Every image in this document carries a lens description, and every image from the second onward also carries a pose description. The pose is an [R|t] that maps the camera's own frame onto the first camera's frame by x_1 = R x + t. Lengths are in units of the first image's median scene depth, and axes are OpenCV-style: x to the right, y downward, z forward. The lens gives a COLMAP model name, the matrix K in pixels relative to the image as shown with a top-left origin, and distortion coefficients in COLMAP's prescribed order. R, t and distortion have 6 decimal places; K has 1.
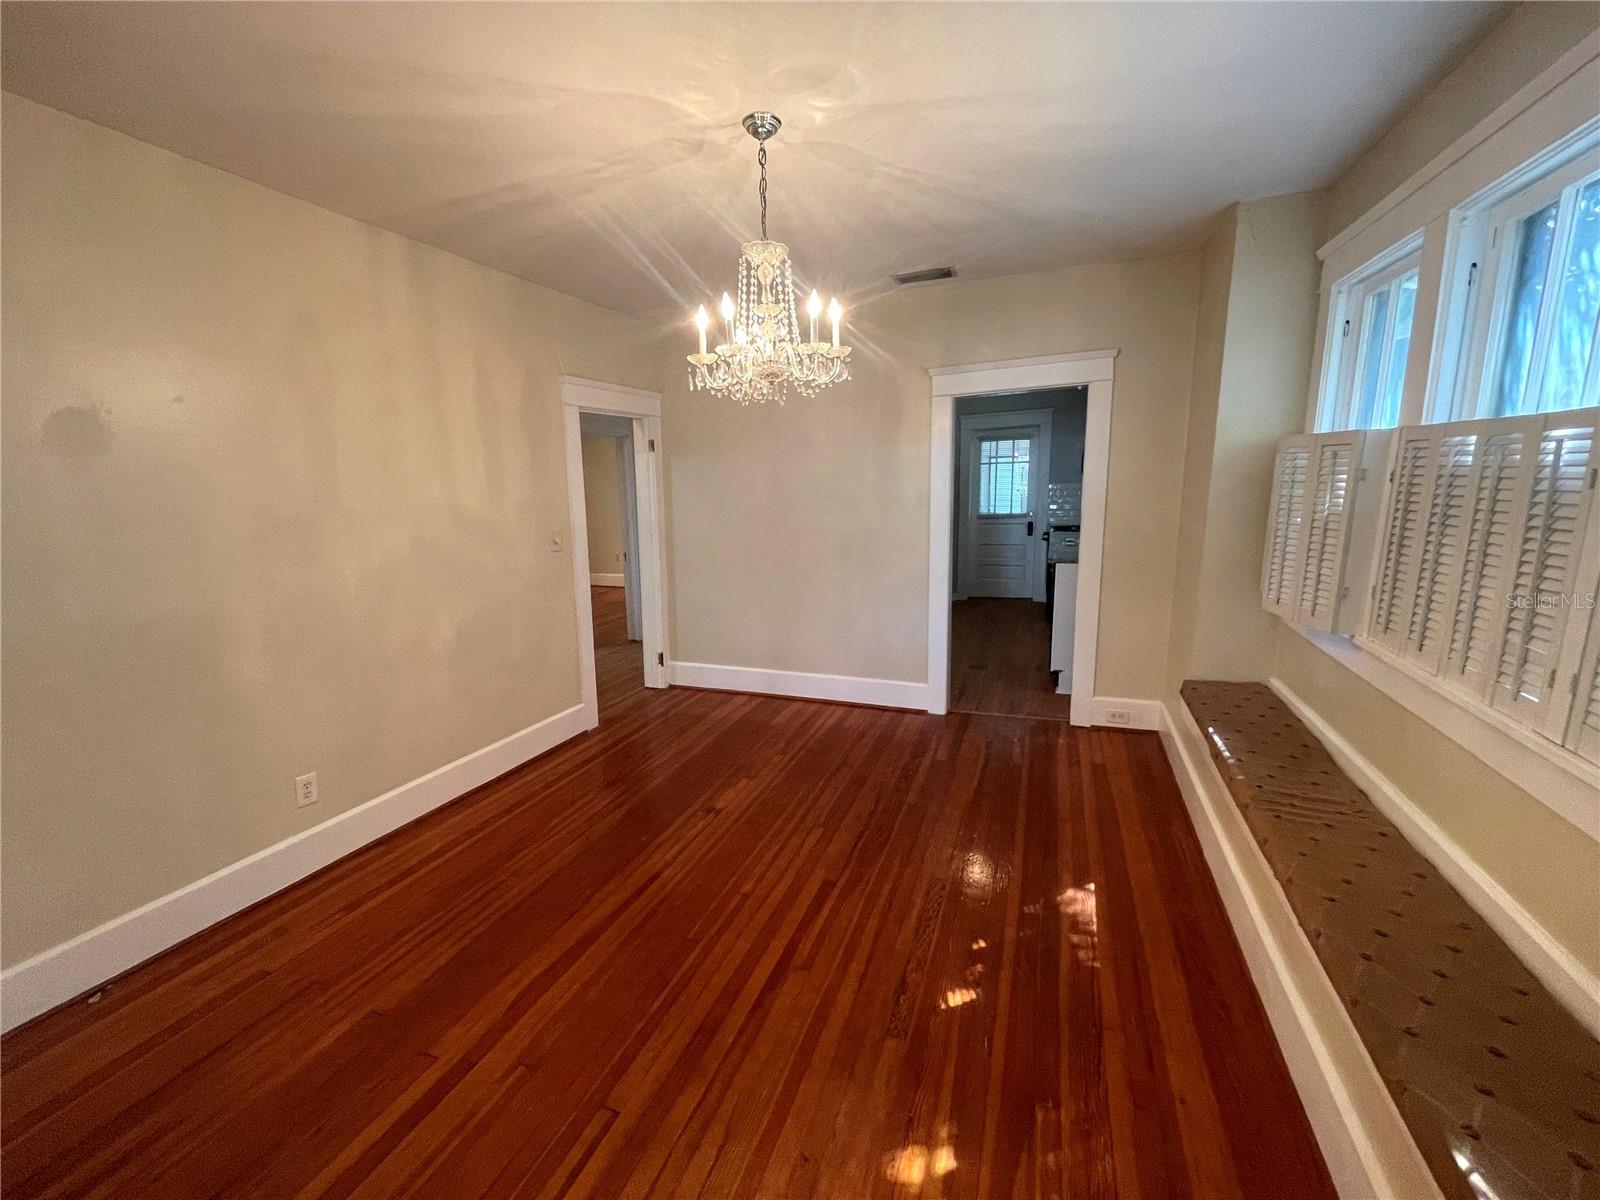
lens RADIAL K [[651.7, 0, 789.2], [0, 651.7, 596.4], [0, 0, 1]] dist [-0.003301, 0.000164]
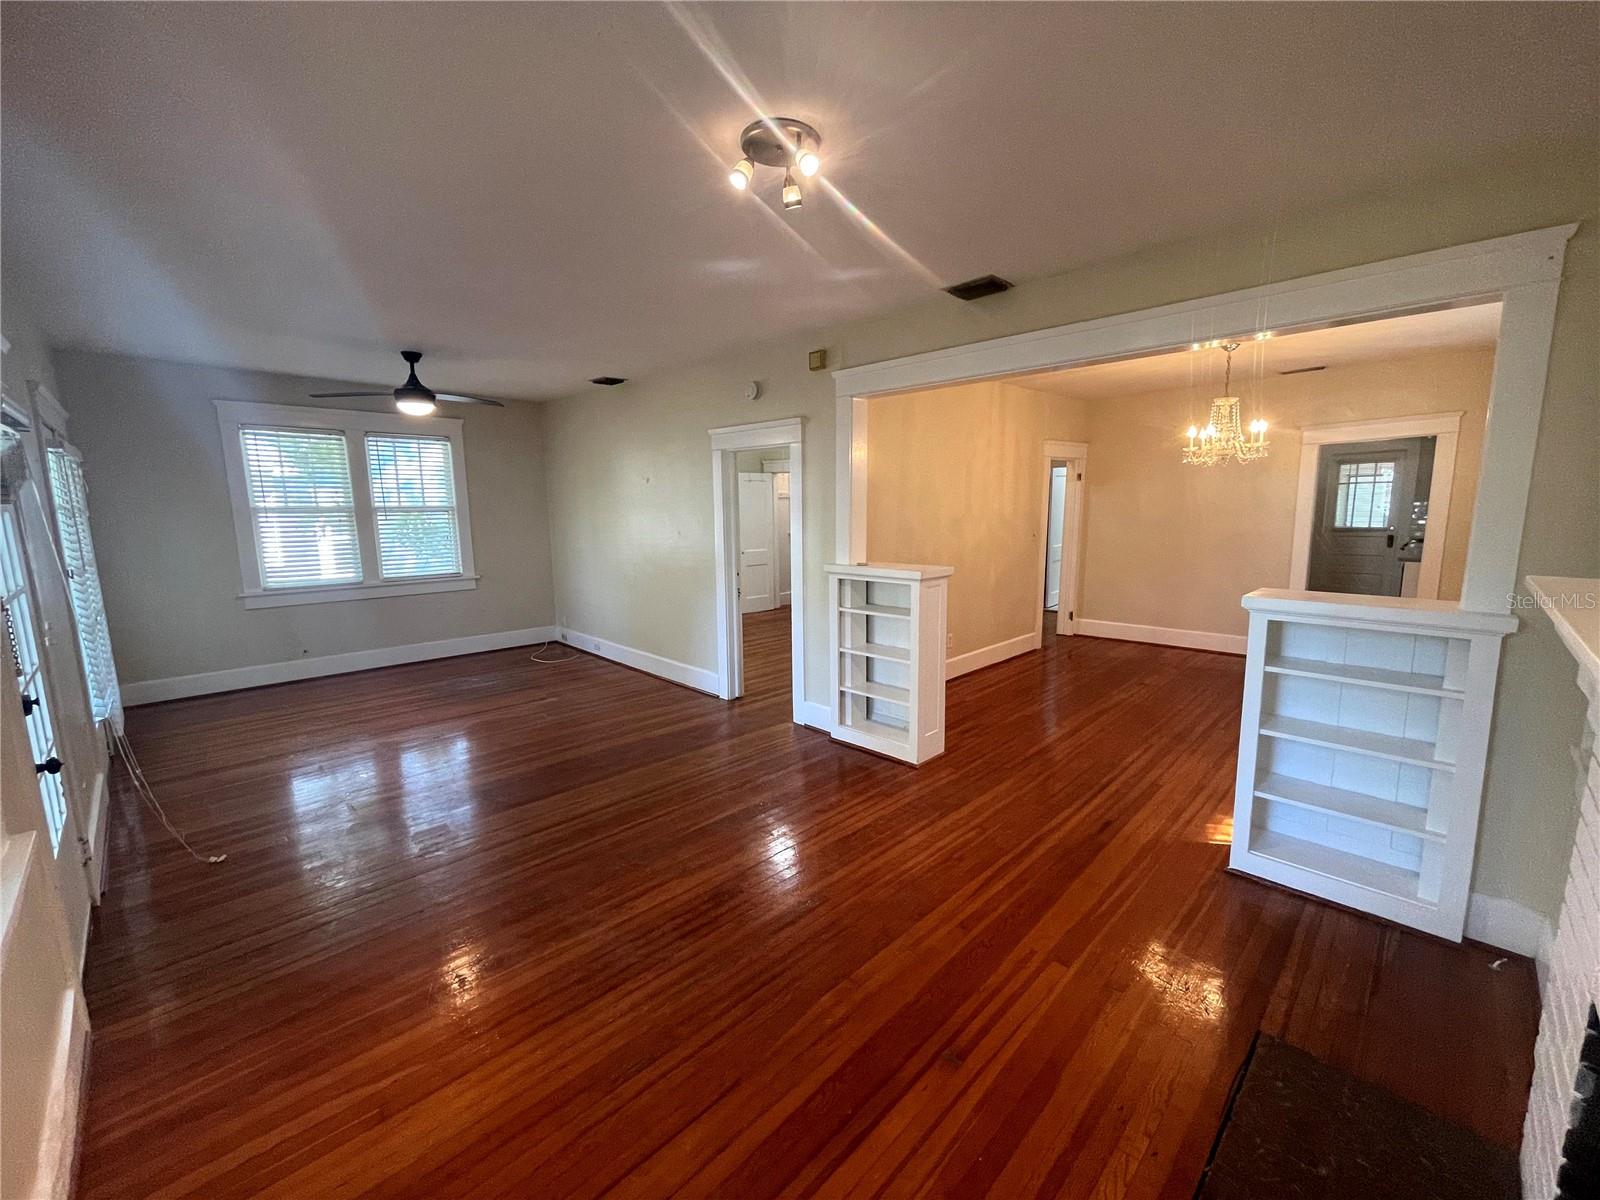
lens RADIAL K [[651.7, 0, 795.2], [0, 651.7, 593.4], [0, 0, 1]] dist [-0.003301, 0.000164]
pose [[0.918735, 0.061756, -0.390015, -0.235291], [-0.069624, 0.997555, -0.006053, 0.116928], [0.388687, 0.032716, 0.920789, -0.778793]]
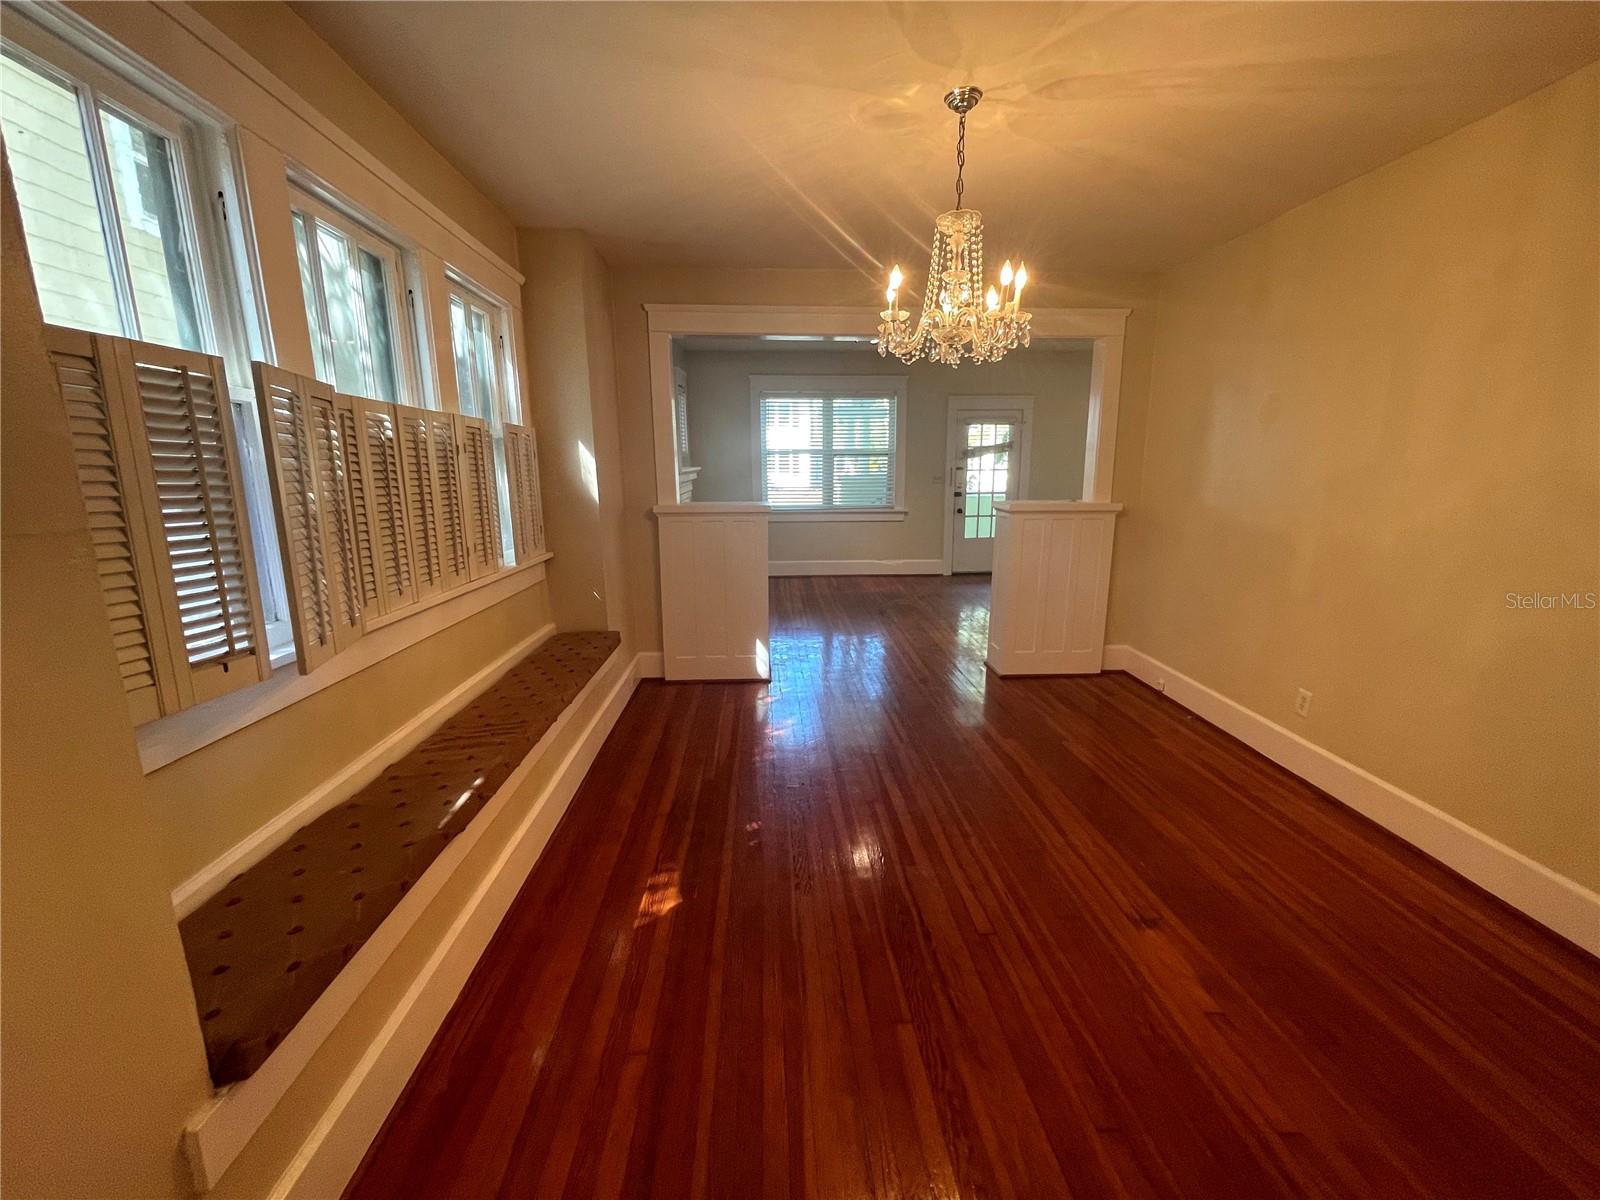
lens RADIAL K [[651.7, 0, 804.1], [0, 651.7, 592.1], [0, 0, 1]] dist [-0.003301, 0.000164]
pose [[-0.904639, 0.105033, -0.413034, 0.336025], [-0.055203, 0.932111, 0.357940, -0.162285], [0.422589, 0.346608, -0.837426, 0.971199]]
